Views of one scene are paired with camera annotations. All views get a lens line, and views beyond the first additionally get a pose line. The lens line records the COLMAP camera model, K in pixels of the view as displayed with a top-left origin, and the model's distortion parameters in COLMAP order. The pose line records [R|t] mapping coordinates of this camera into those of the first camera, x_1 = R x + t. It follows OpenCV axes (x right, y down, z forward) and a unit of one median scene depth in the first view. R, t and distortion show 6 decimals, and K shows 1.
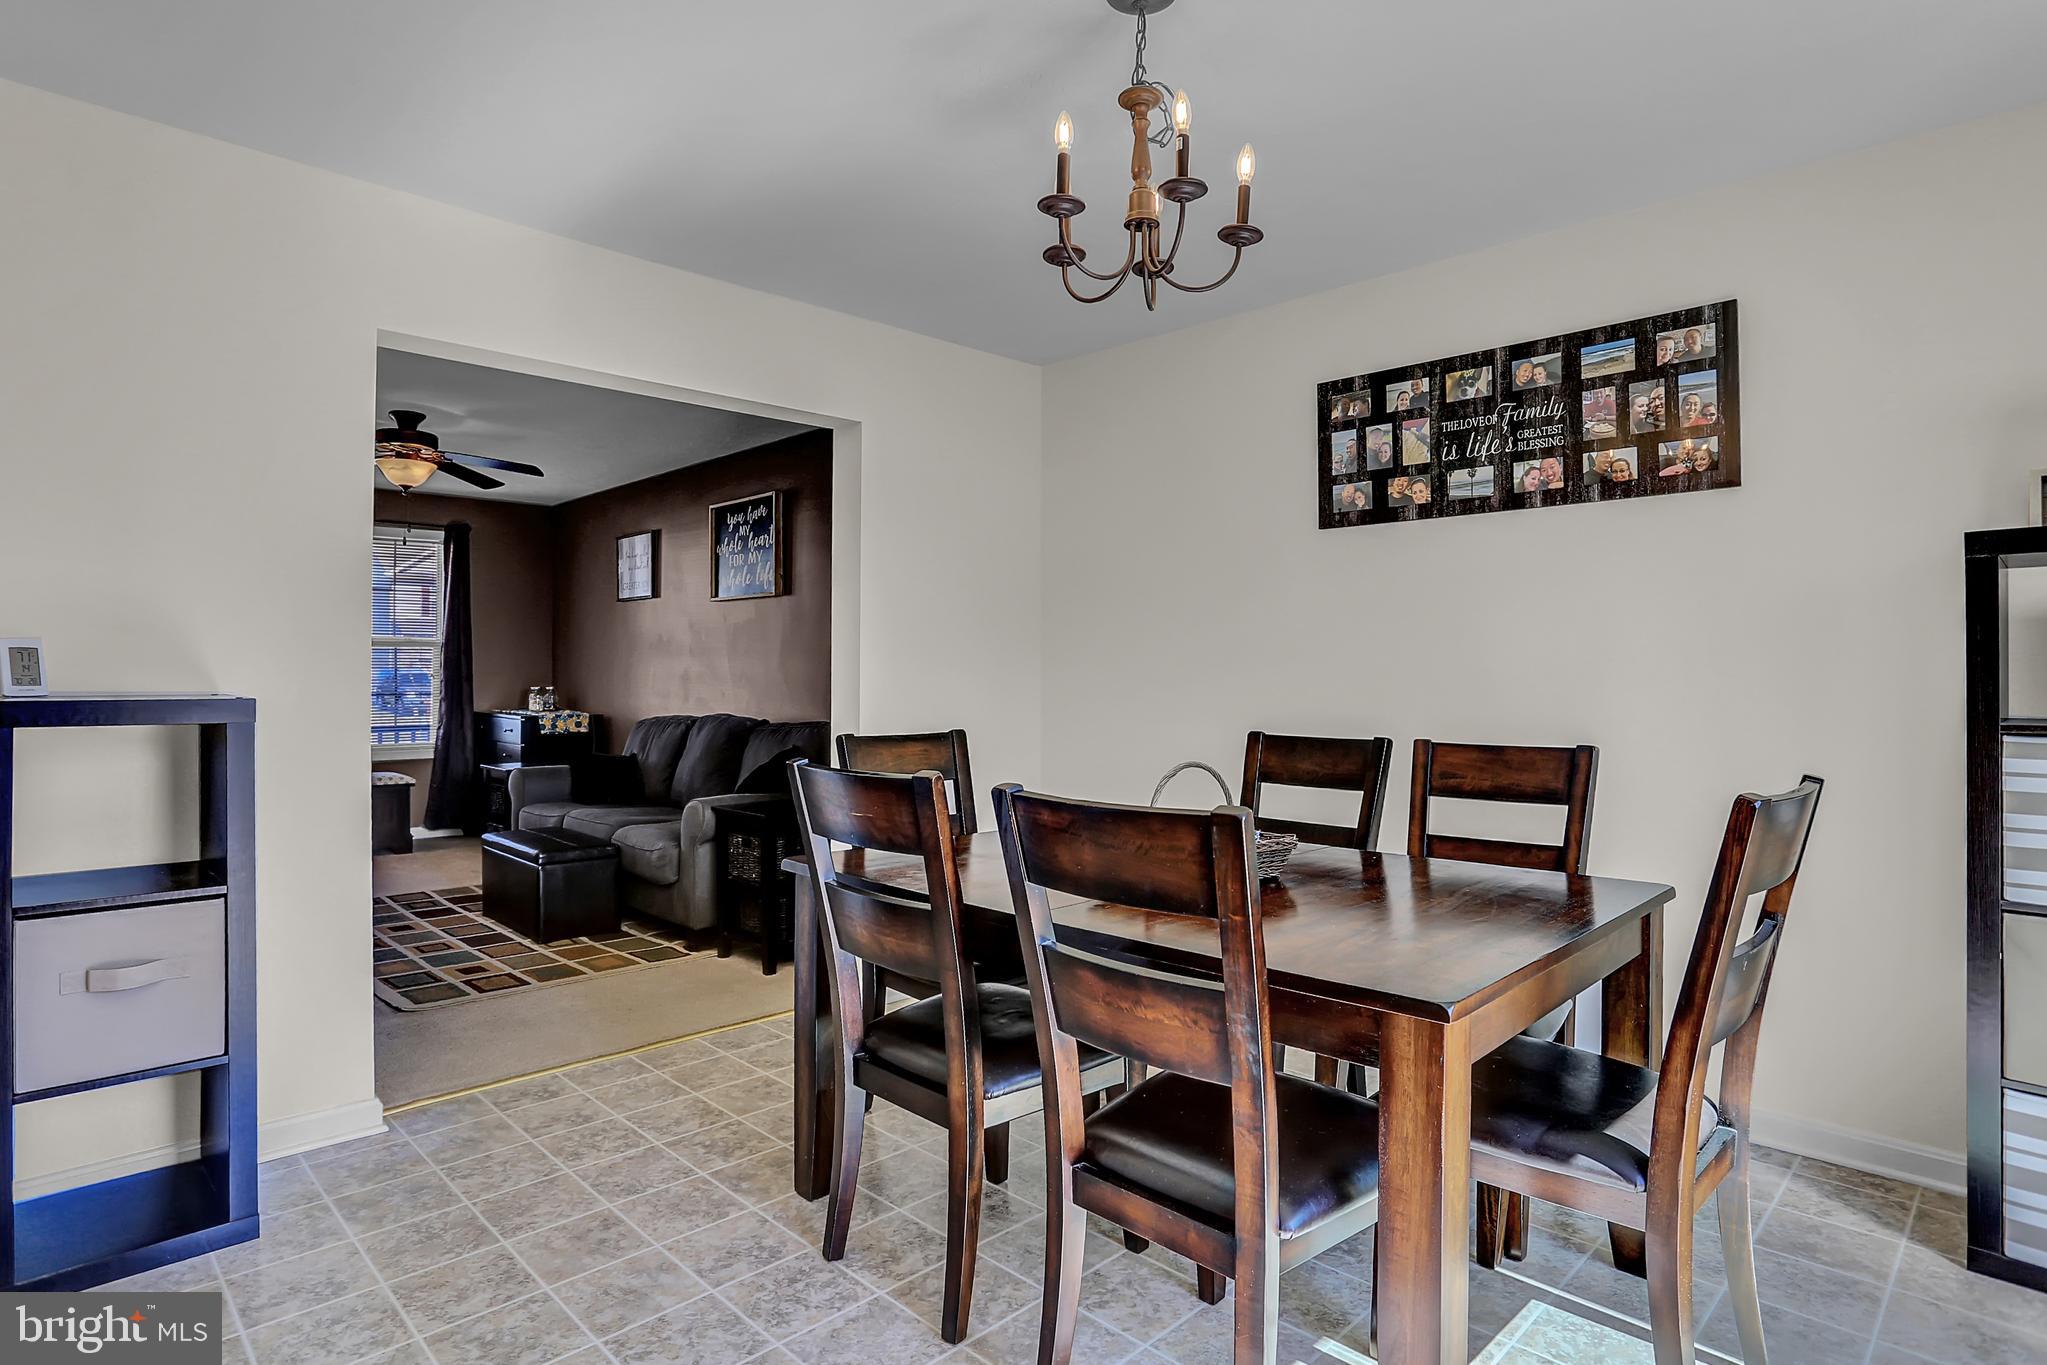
lens RADIAL K [[1117.1, 0, 991.0], [0, 1117.1, 625.2], [0, 0, 1]] dist [-0.038504, 0.001500]
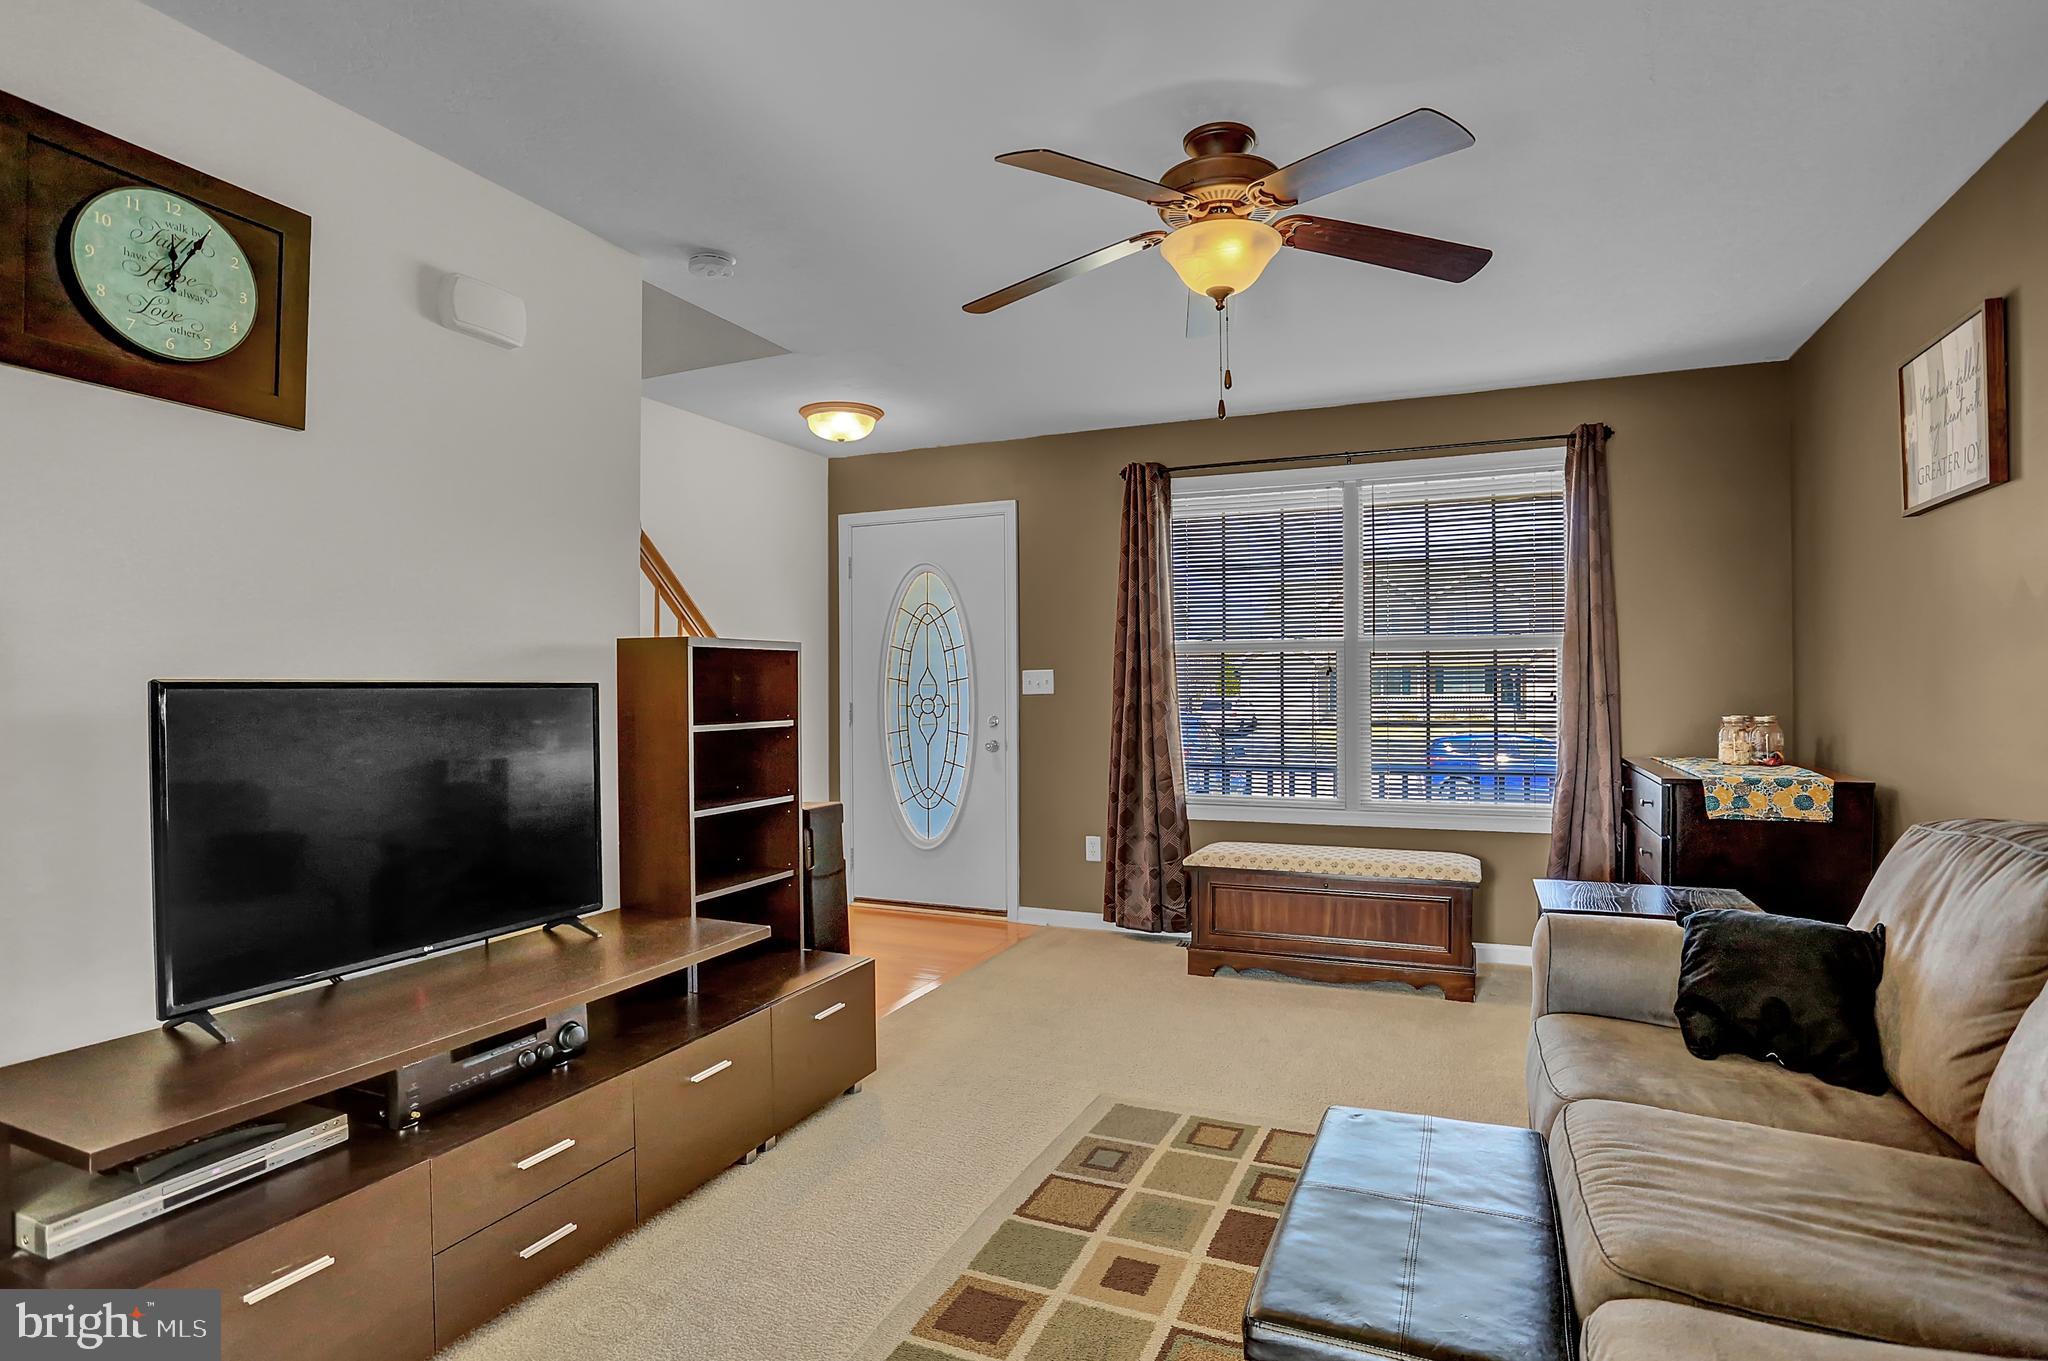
lens RADIAL K [[1031.2, 0, 1025.1], [0, 1031.2, 671.1], [0, 0, 1]] dist [-0.044493, 0.001589]
pose [[0.409043, -0.014130, -0.912406, -0.134635], [0.036818, 0.999321, 0.001031, 0.025170], [0.911772, -0.034015, 0.409286, 0.567471]]
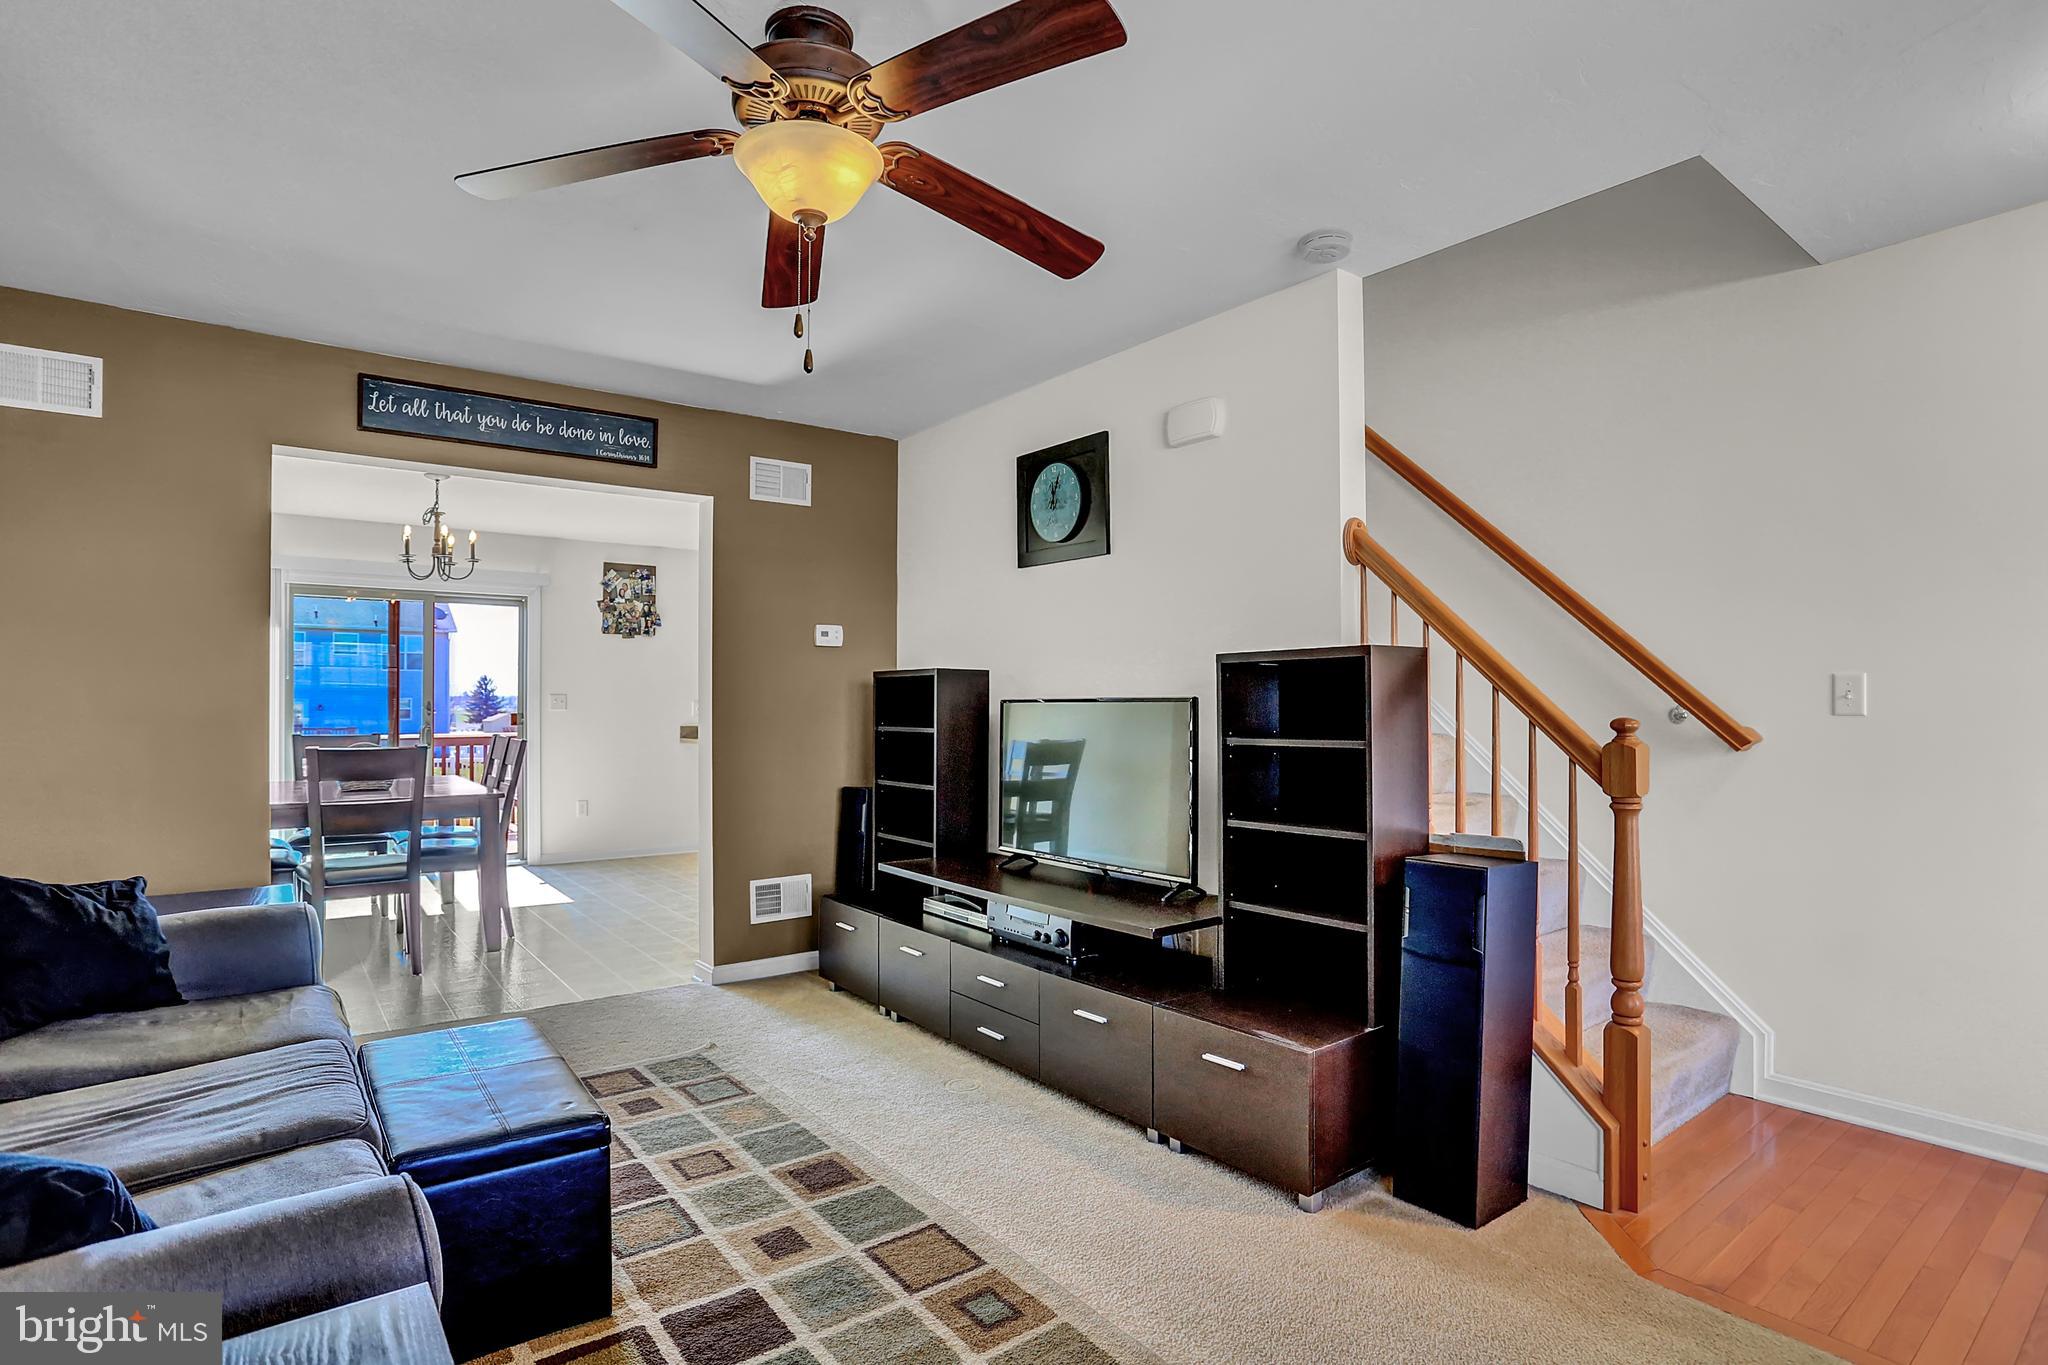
lens RADIAL K [[1041.5, 0, 1030.7], [0, 1041.5, 702.3], [0, 0, 1]] dist [-0.052629, 0.044386]
pose [[-0.996498, 0.003501, 0.083540, -0.490487], [0.000339, 0.999284, -0.037828, 0.042466], [-0.083613, -0.037667, -0.995786, 1.022671]]
